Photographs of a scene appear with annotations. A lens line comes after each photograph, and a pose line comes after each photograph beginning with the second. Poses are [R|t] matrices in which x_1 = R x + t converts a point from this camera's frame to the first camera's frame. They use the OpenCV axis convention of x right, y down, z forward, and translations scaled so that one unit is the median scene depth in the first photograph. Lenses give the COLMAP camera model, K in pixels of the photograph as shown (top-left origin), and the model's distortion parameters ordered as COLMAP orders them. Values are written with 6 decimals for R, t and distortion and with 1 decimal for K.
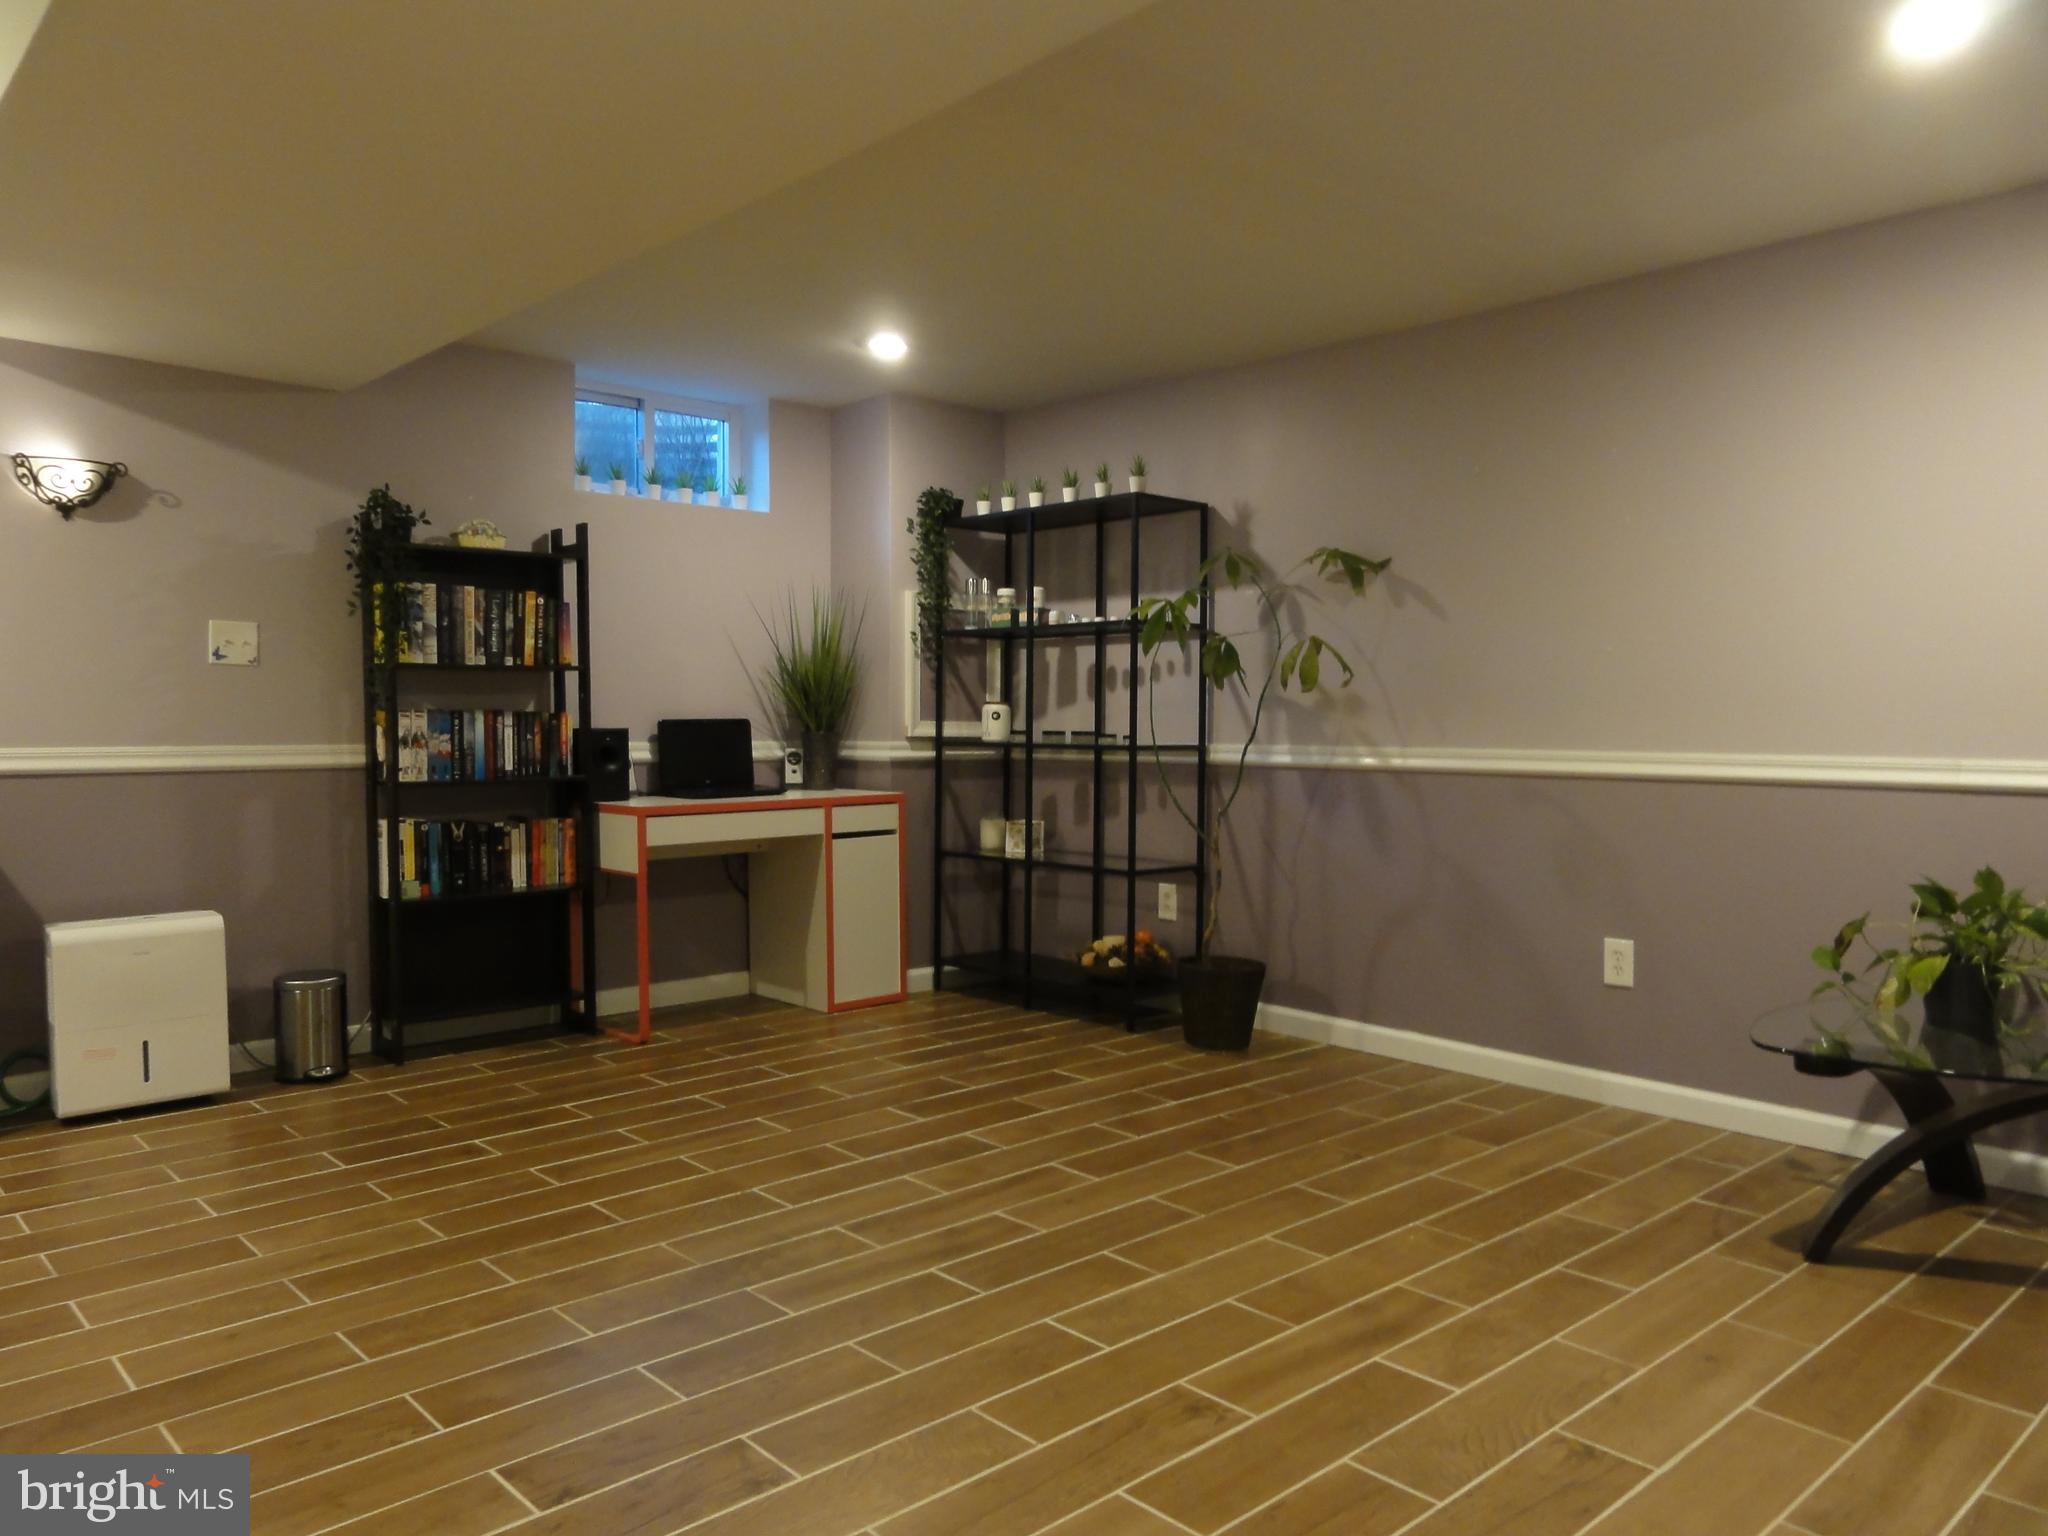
lens RADIAL K [[1445.4, 0, 1015.9], [0, 1445.4, 766.8], [0, 0, 1]] dist [-0.002085, 0.003881]
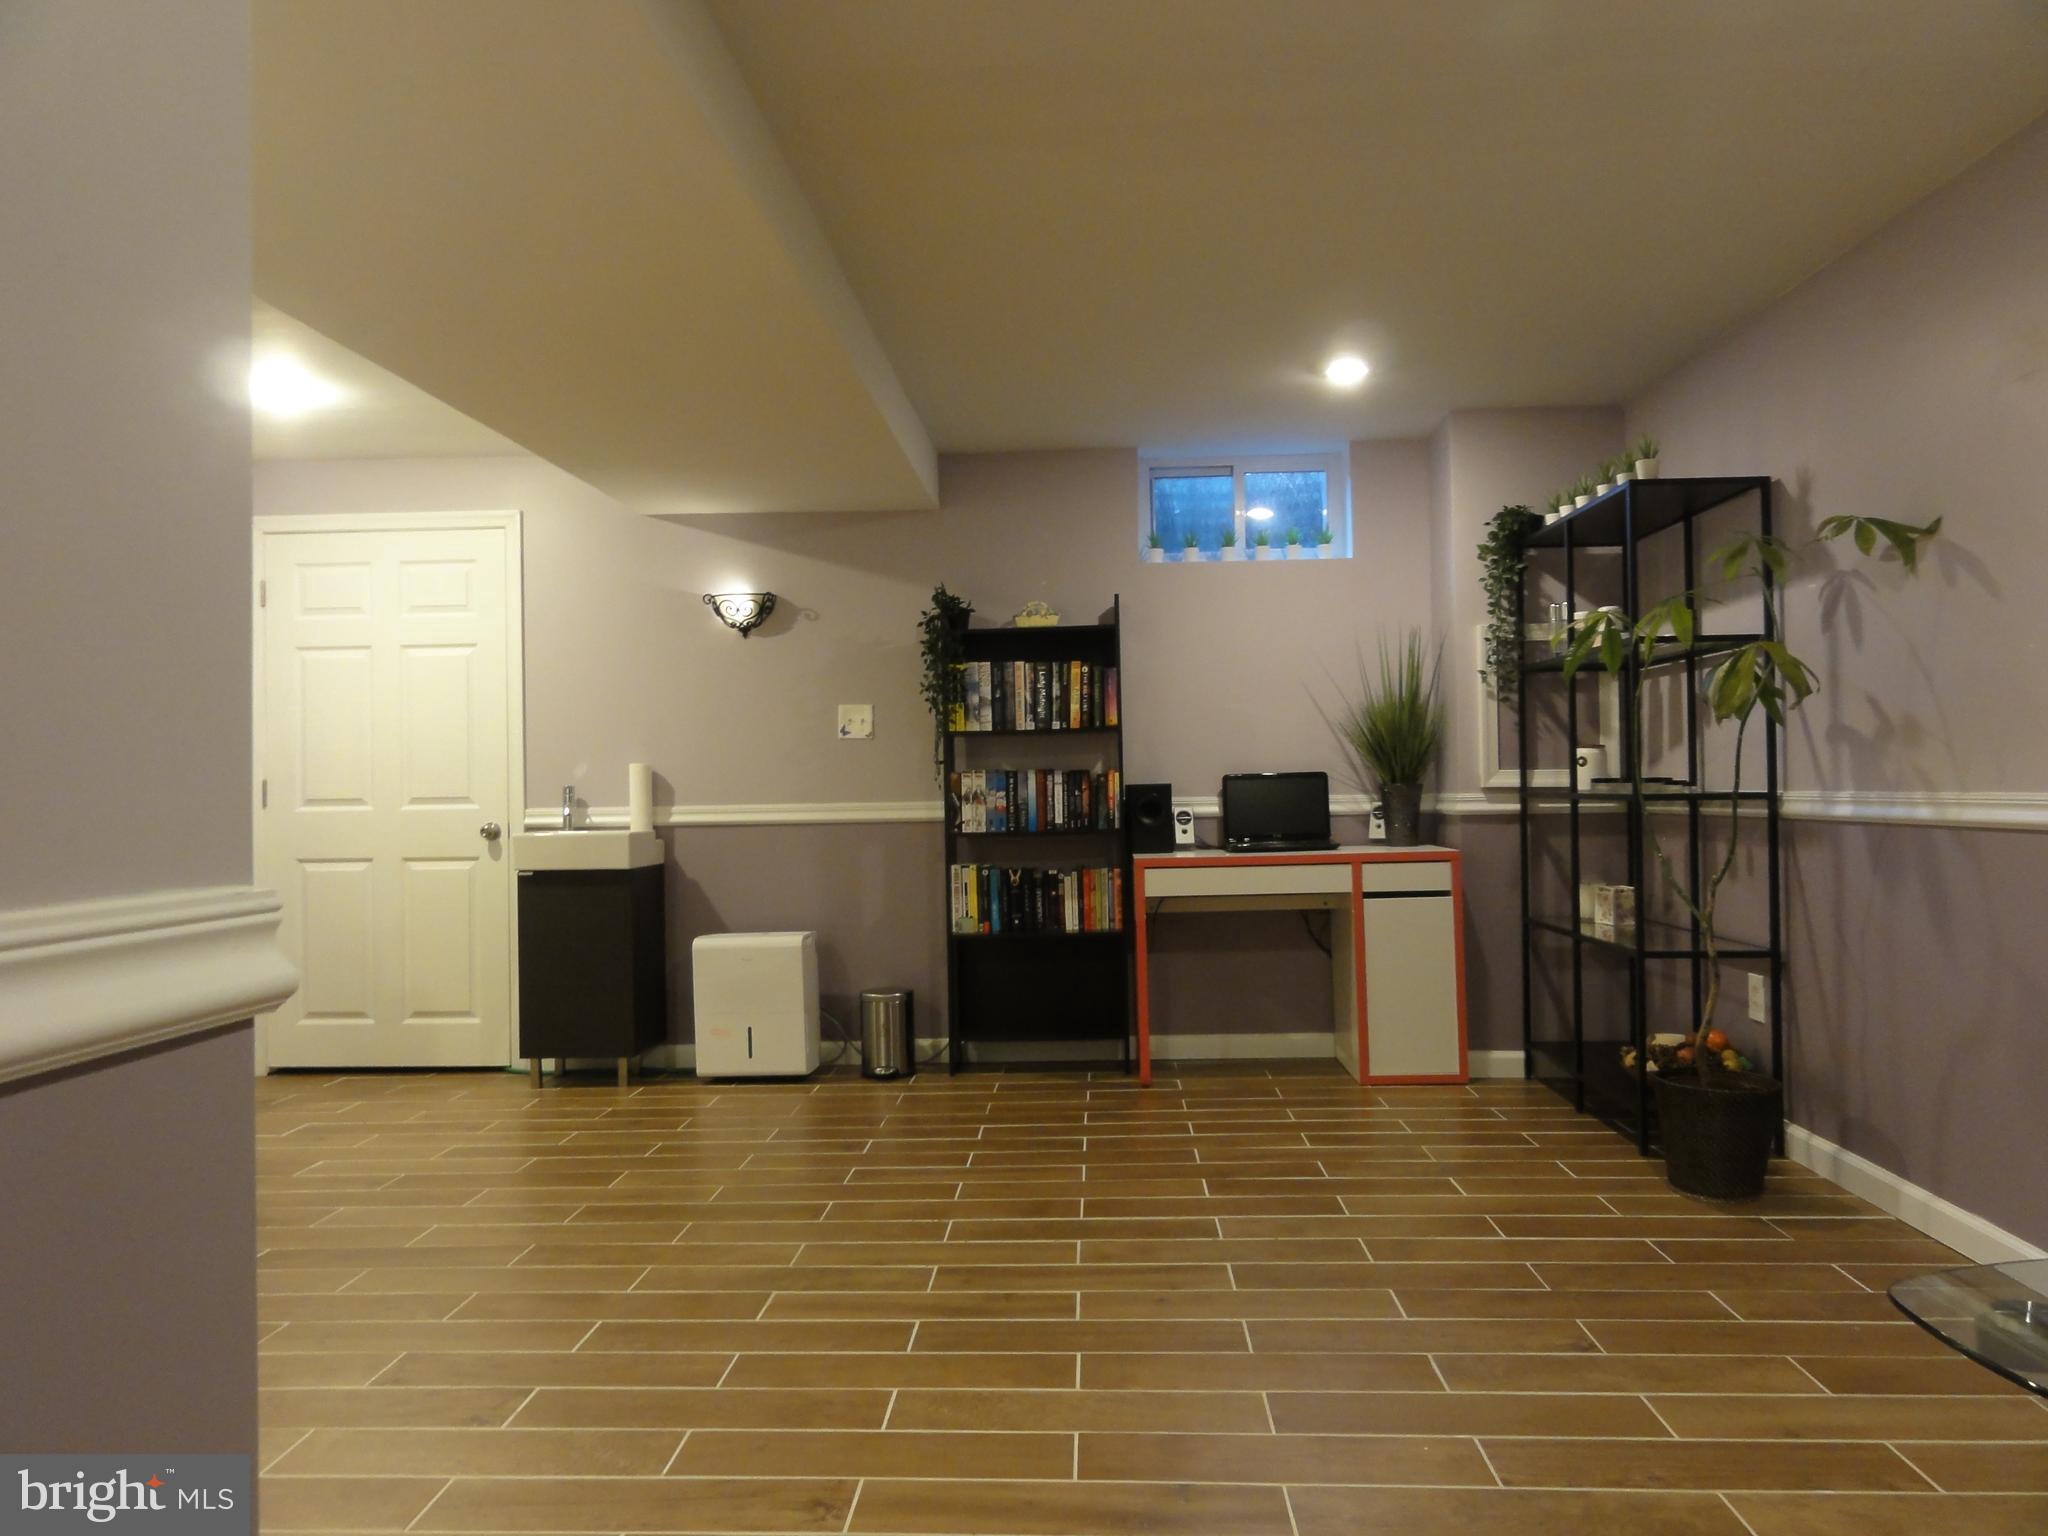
lens RADIAL K [[1445.4, 0, 1027.4], [0, 1445.4, 761.4], [0, 0, 1]] dist [-0.002085, 0.003881]
pose [[0.702612, -0.028527, -0.711001, 0.437462], [-0.003633, 0.999039, -0.043674, 0.003587], [0.711564, 0.033269, 0.701834, 0.208941]]
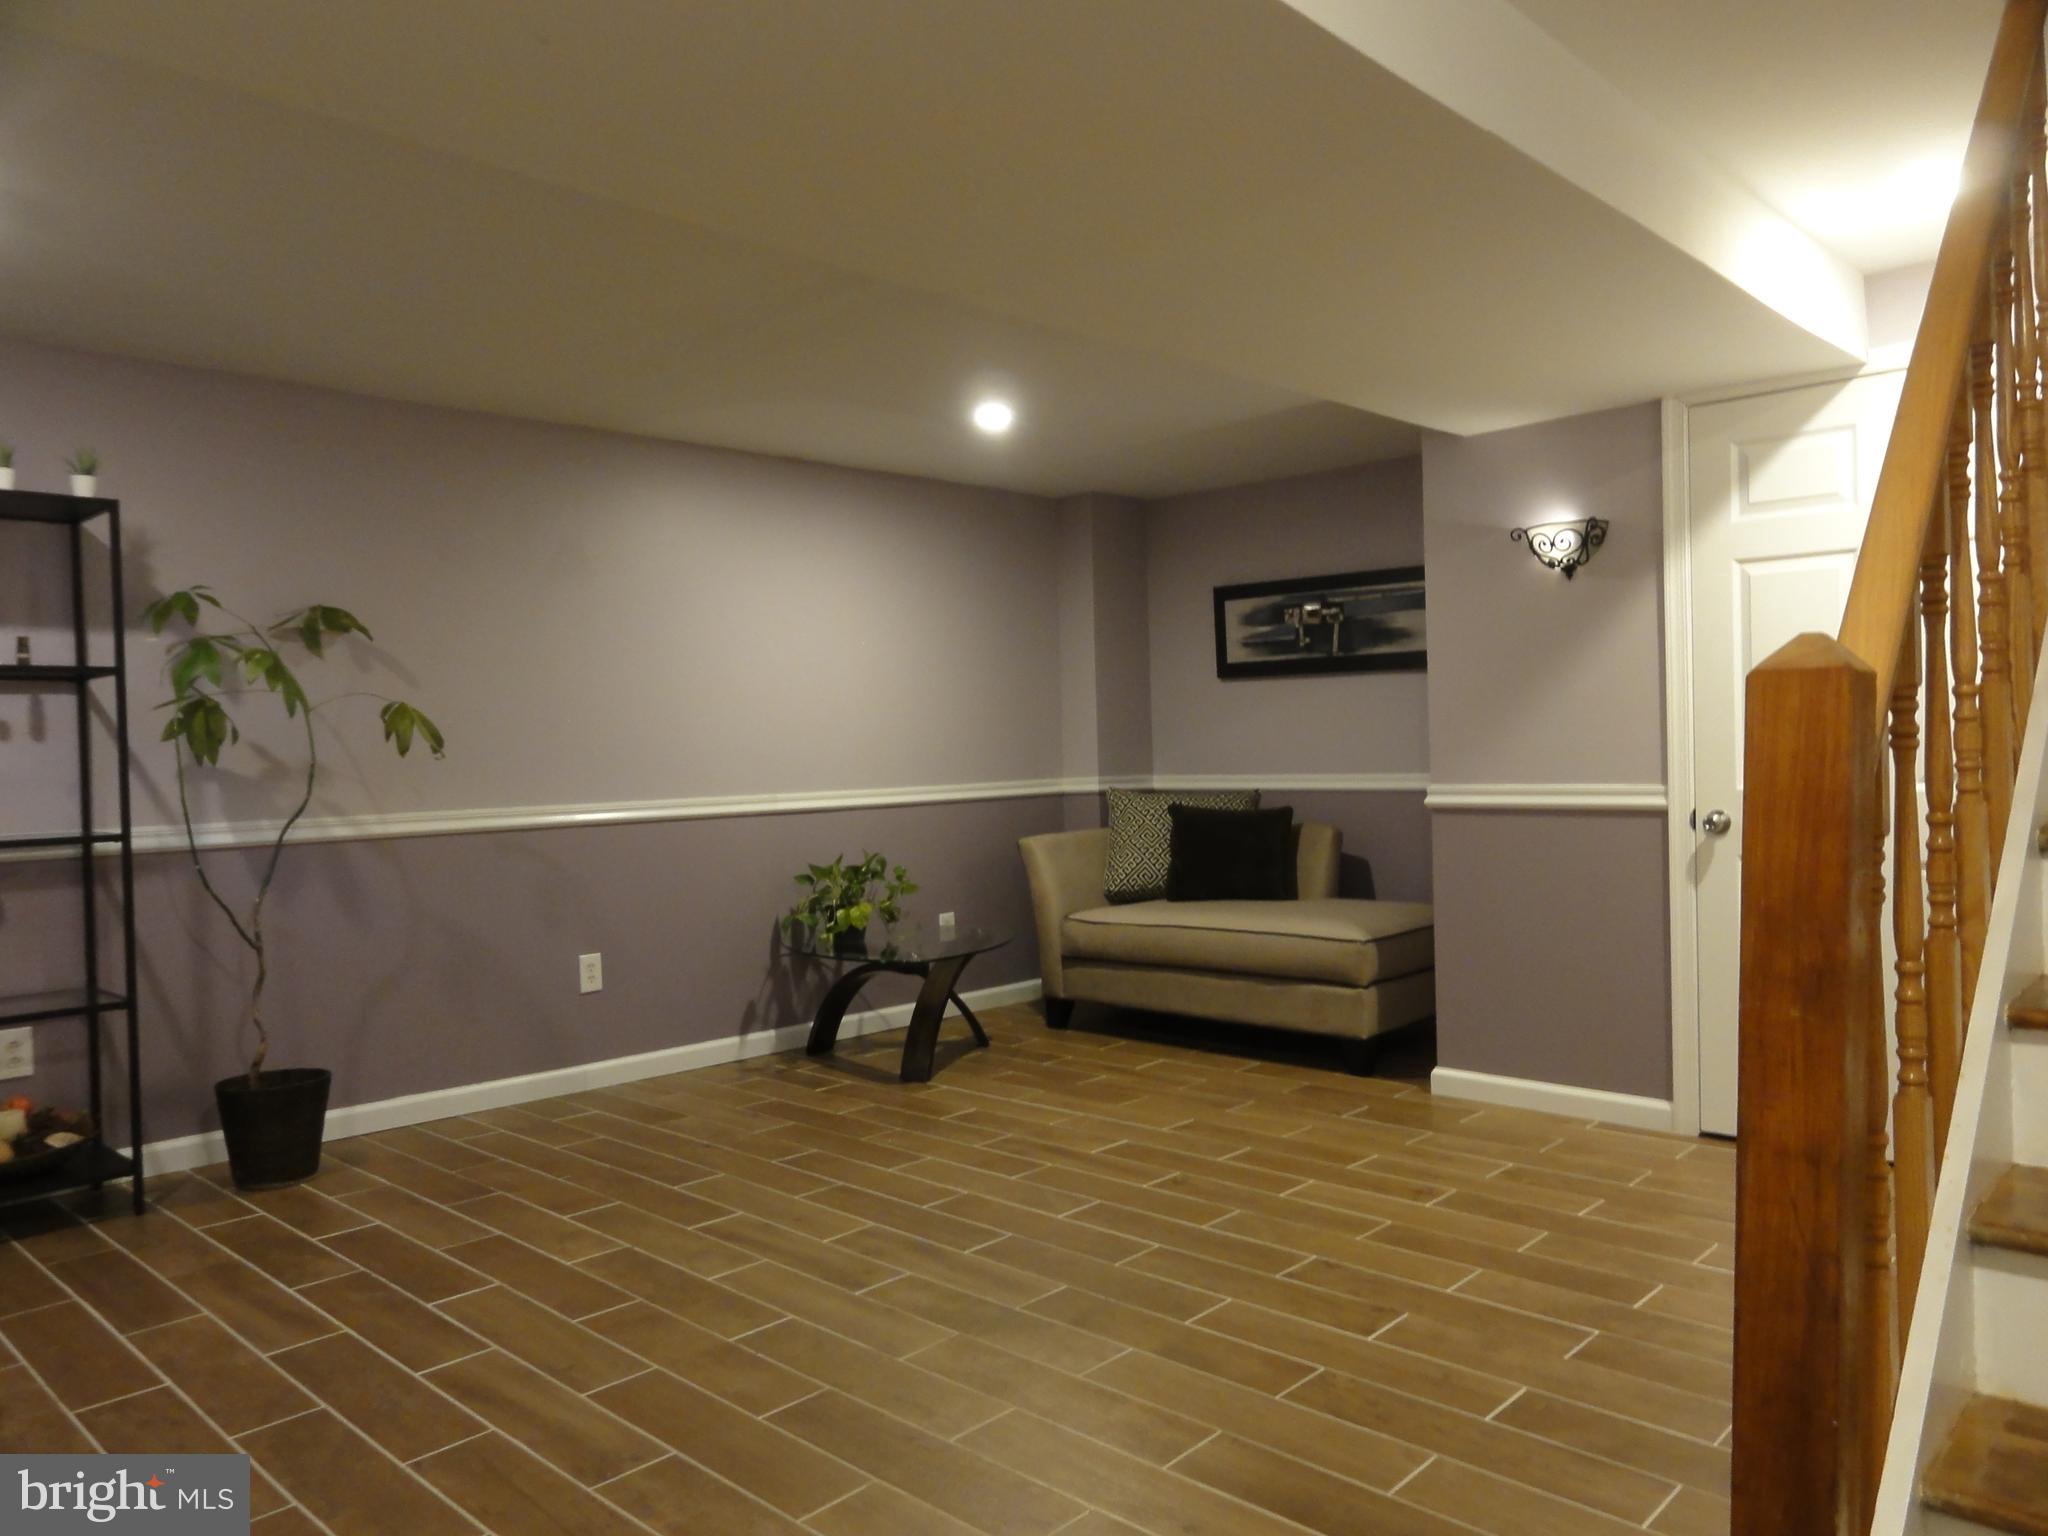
lens RADIAL K [[1445.4, 0, 1035.0], [0, 1445.4, 771.2], [0, 0, 1]] dist [-0.002085, 0.003881]
pose [[-0.070912, -0.019253, 0.997297, -0.743682], [0.060679, 0.997879, 0.023579, -0.038569], [-0.995635, 0.062187, -0.069593, 0.611619]]
